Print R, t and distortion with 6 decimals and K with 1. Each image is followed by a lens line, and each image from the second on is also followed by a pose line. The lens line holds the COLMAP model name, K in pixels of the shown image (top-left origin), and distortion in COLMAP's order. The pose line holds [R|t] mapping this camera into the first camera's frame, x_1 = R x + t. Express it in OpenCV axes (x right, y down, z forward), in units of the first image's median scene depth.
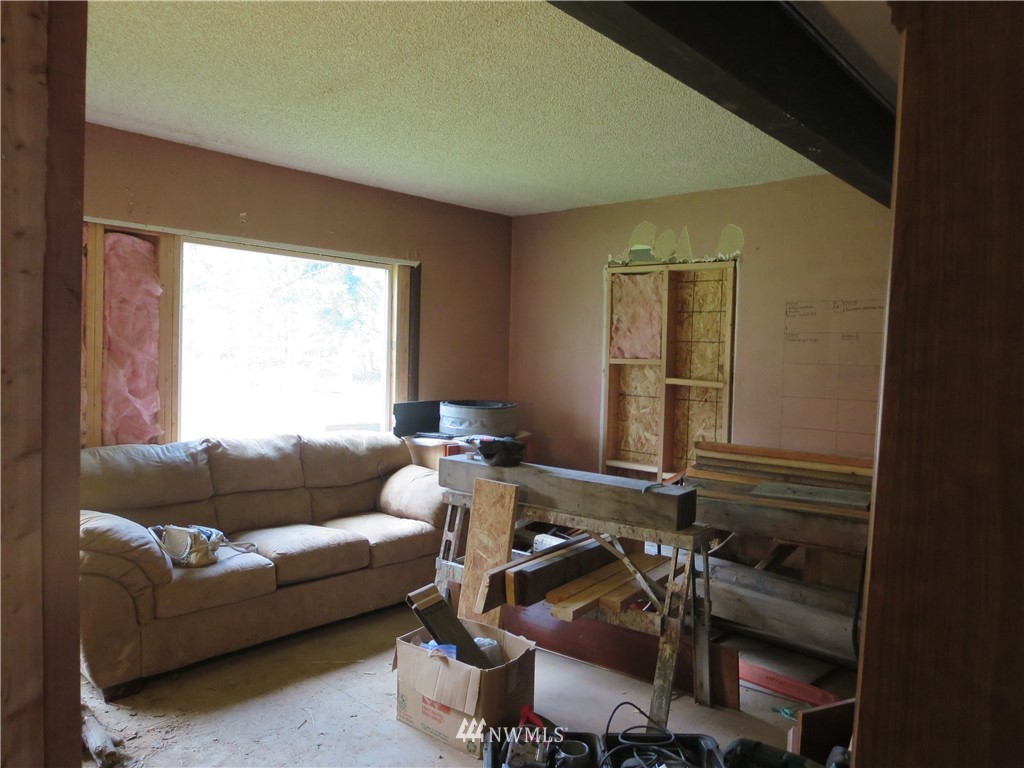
lens RADIAL K [[722.5, 0, 512.2], [0, 722.5, 383.2], [0, 0, 1]] dist [-0.044653, -0.002077]
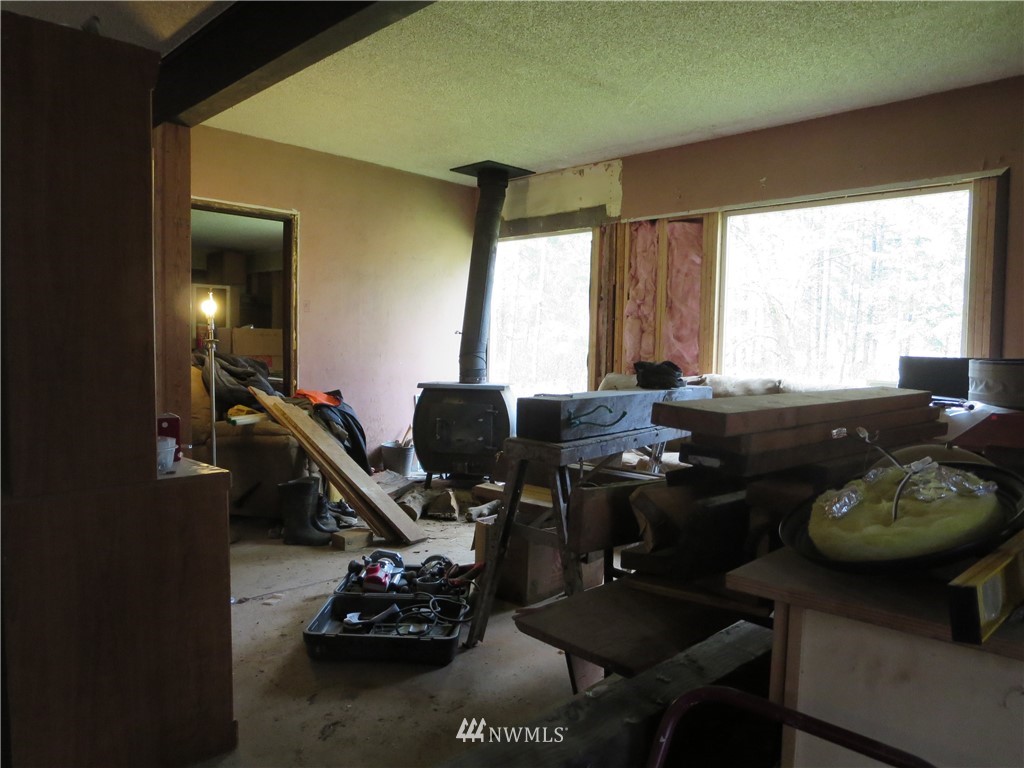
lens RADIAL K [[722.5, 0, 512.0], [0, 722.5, 385.7], [0, 0, 1]] dist [-0.044653, -0.002077]
pose [[-0.052306, 0.027836, -0.998243, 0.822751], [-0.049685, 0.998301, 0.030441, 0.074517], [0.997394, 0.051190, -0.050834, 0.747585]]
